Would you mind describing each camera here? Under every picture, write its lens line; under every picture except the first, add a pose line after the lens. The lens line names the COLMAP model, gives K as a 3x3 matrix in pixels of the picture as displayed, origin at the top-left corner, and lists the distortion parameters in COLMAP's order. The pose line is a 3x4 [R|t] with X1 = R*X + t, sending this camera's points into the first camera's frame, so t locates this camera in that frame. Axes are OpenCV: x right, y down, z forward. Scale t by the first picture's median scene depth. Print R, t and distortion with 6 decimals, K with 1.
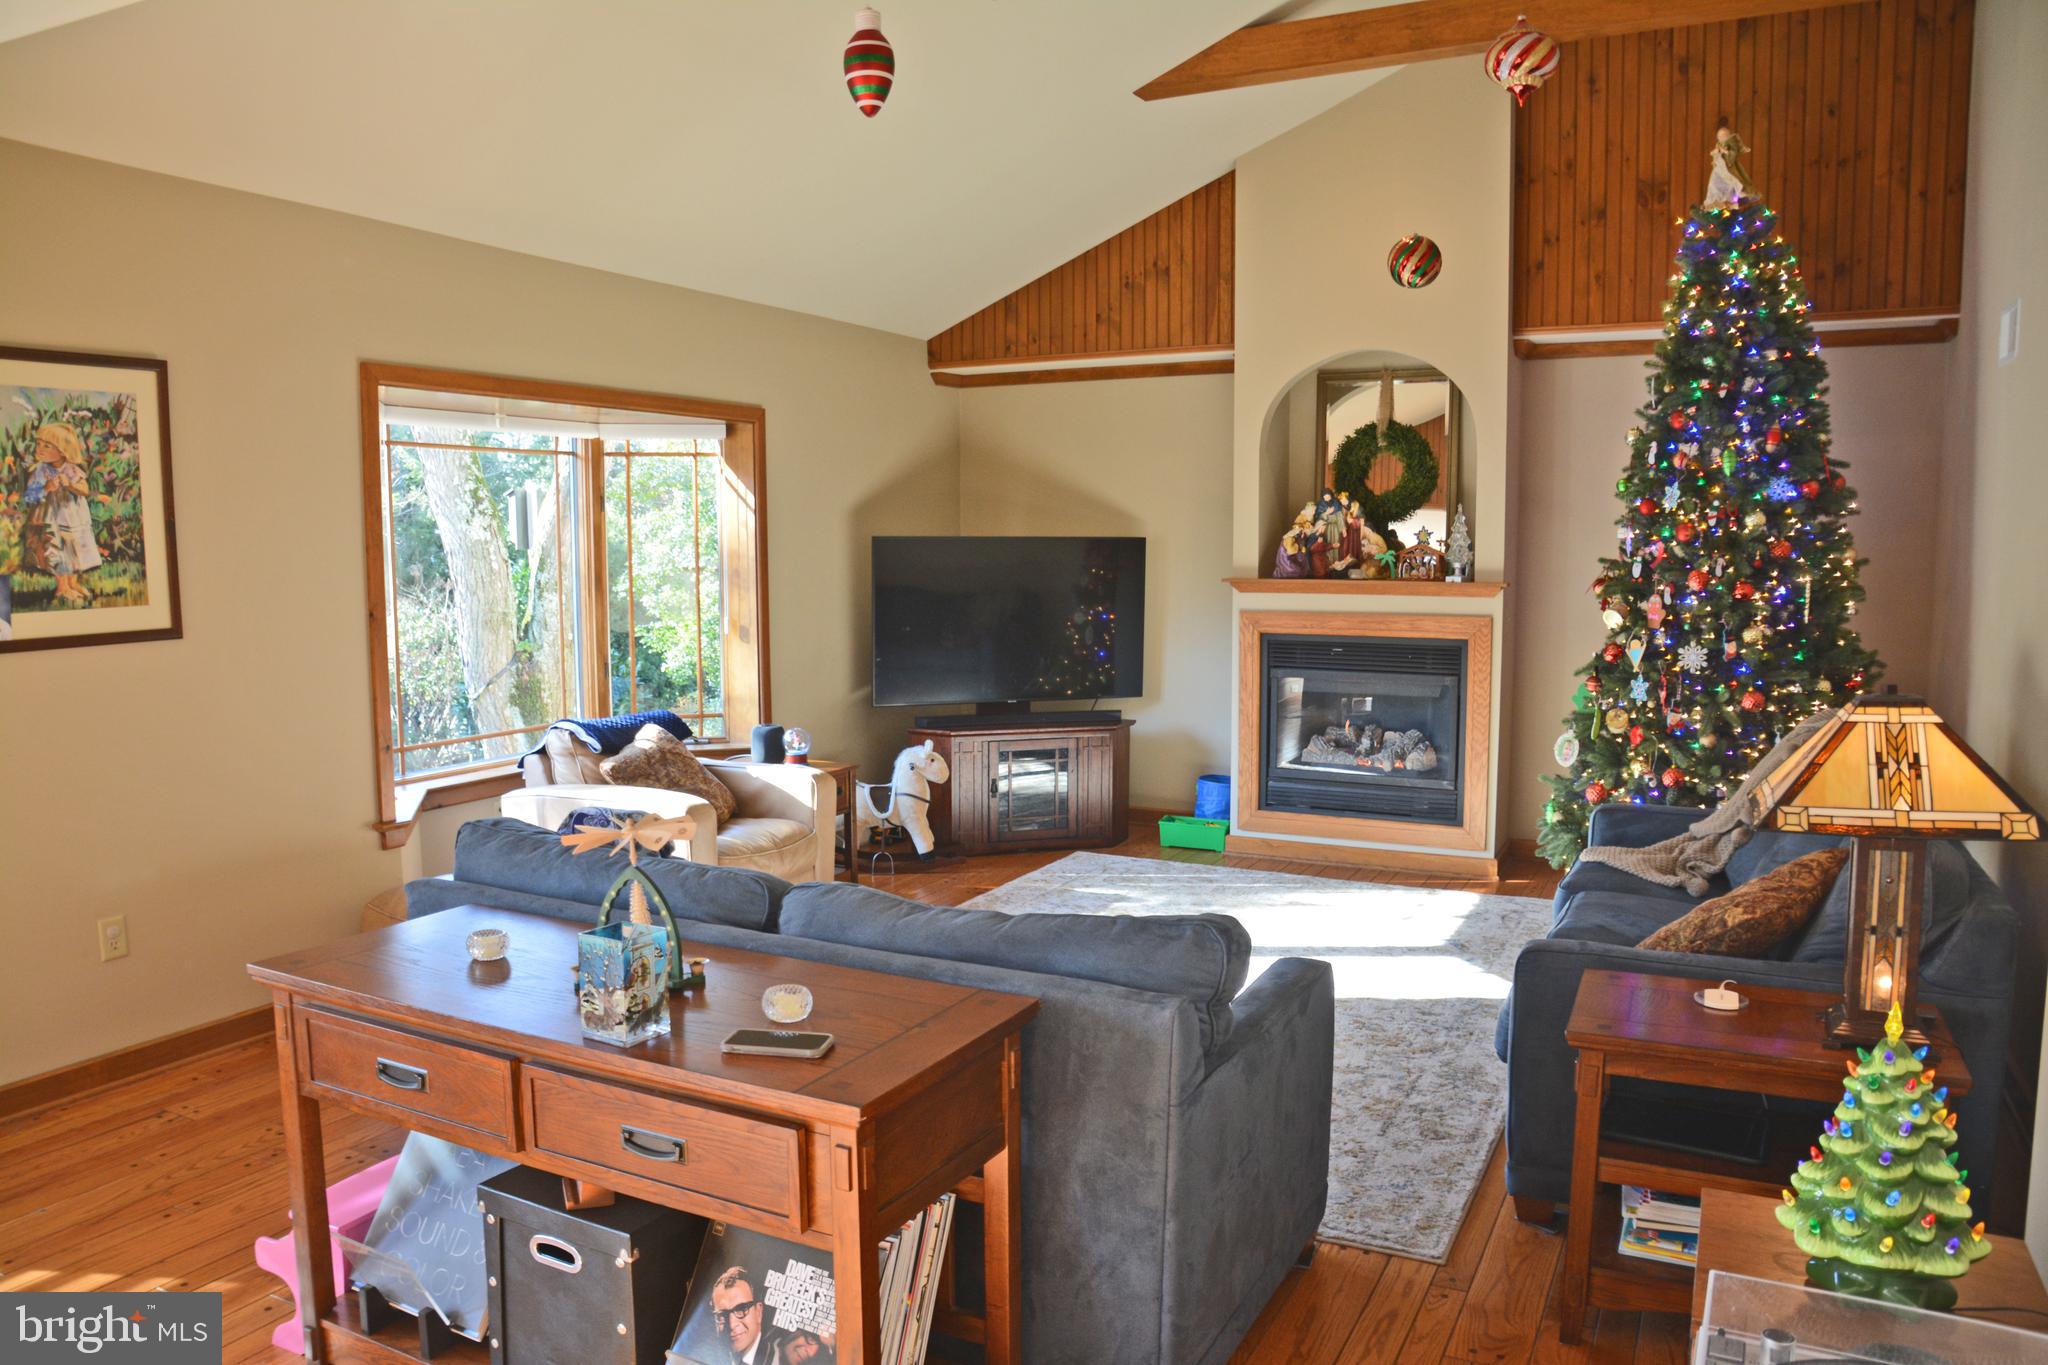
lens RADIAL K [[1456.1, 0, 989.1], [0, 1456.1, 688.4], [0, 0, 1]] dist [-0.128007, 0.075895]
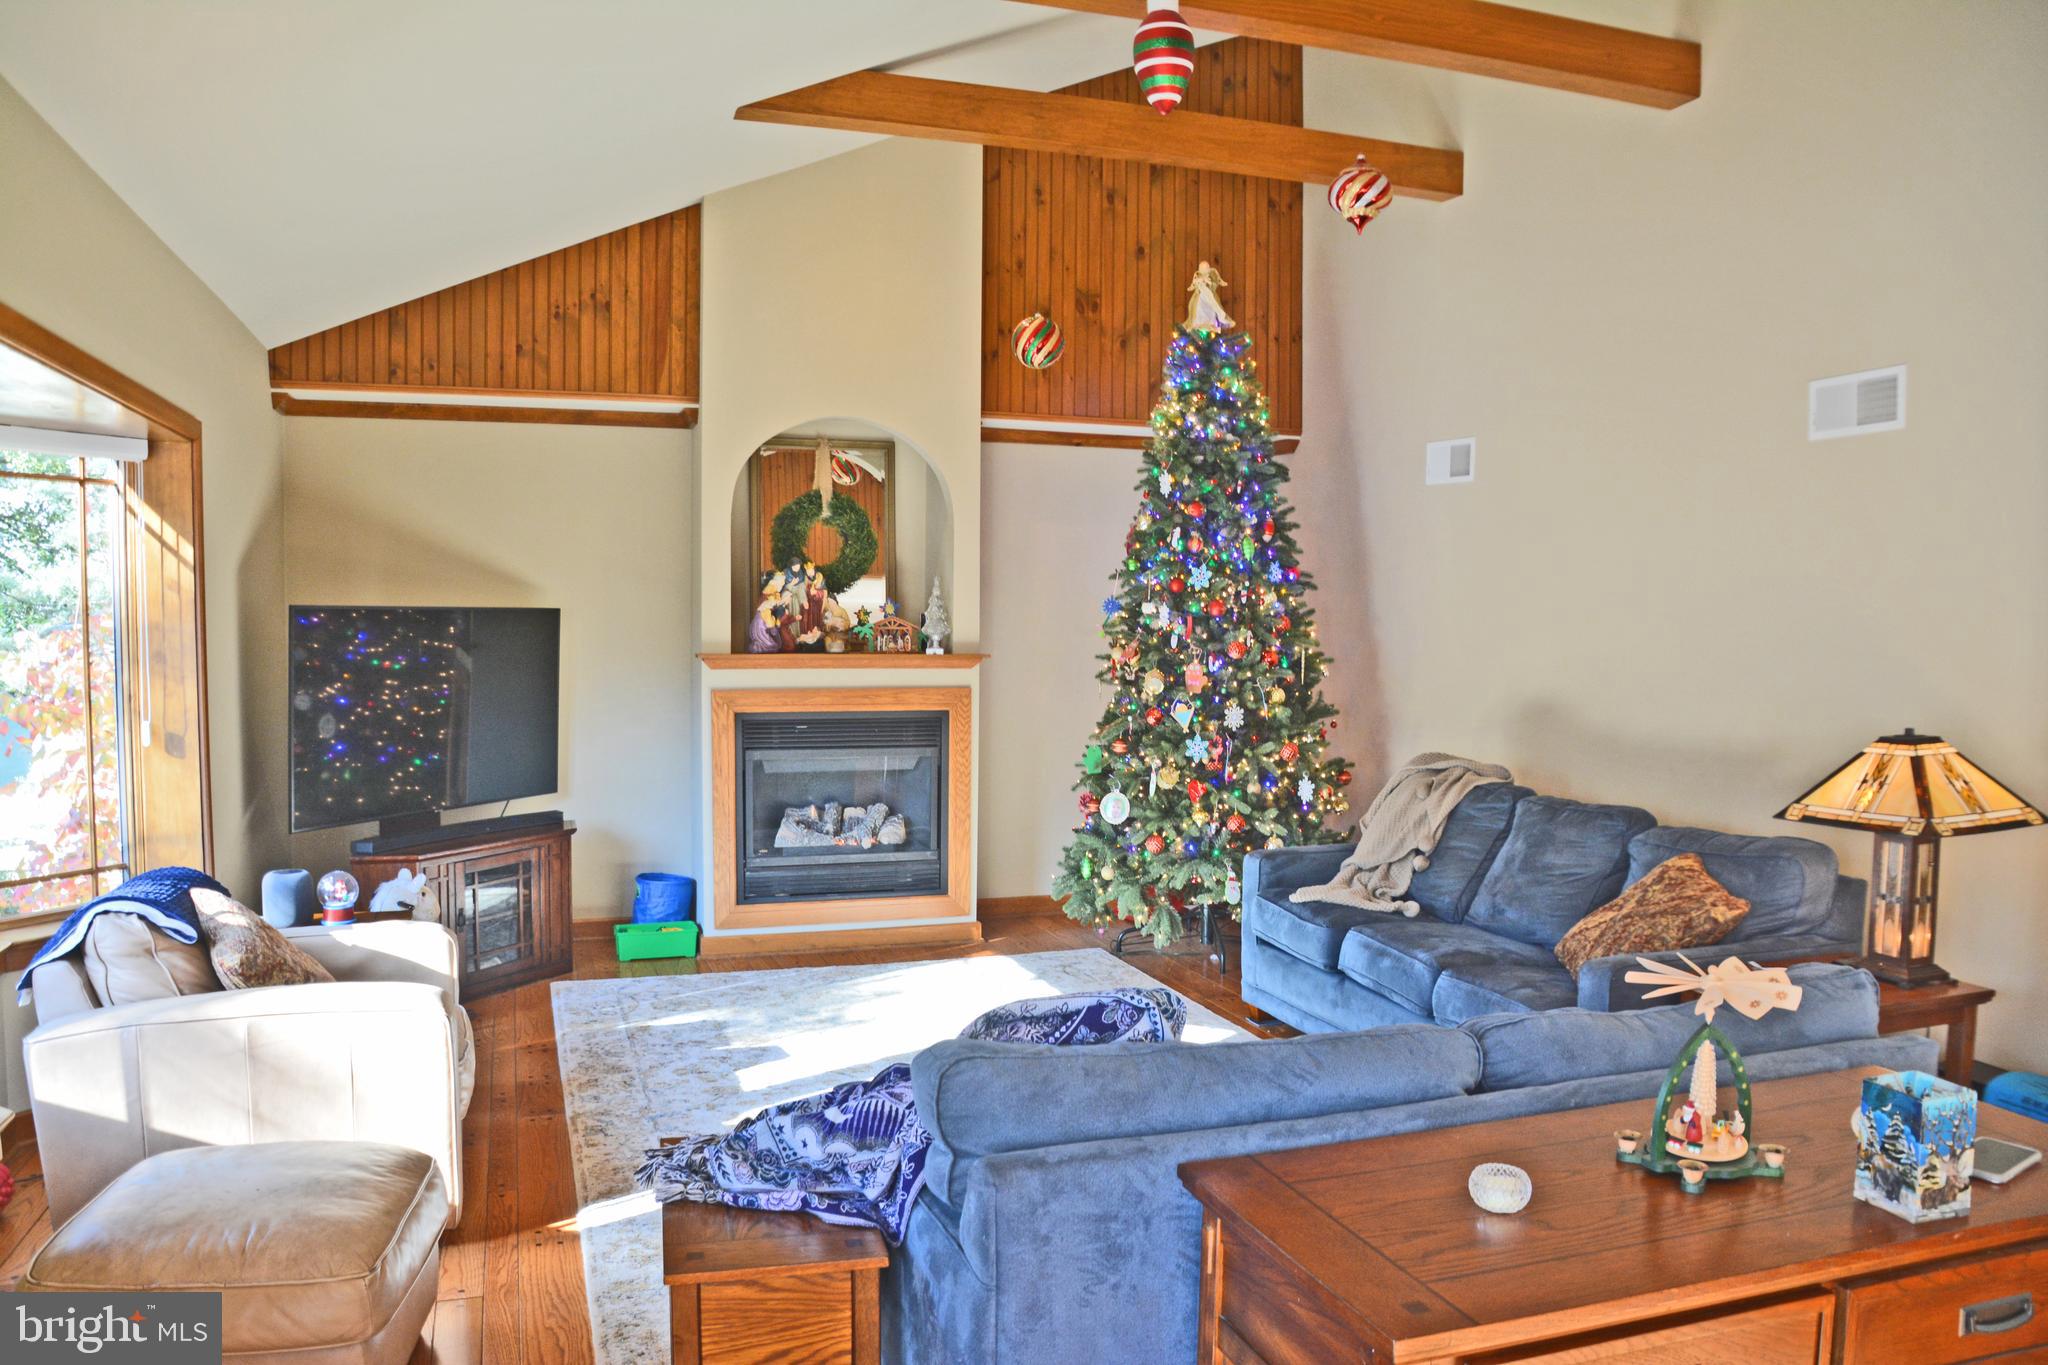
lens RADIAL K [[1456.1, 0, 1019.8], [0, 1456.1, 701.2], [0, 0, 1]] dist [-0.128007, 0.075895]
pose [[0.686623, -0.034998, 0.726171, -0.362950], [0.061712, 0.998041, -0.010250, -0.025445], [-0.724390, 0.051852, 0.687438, 0.239654]]
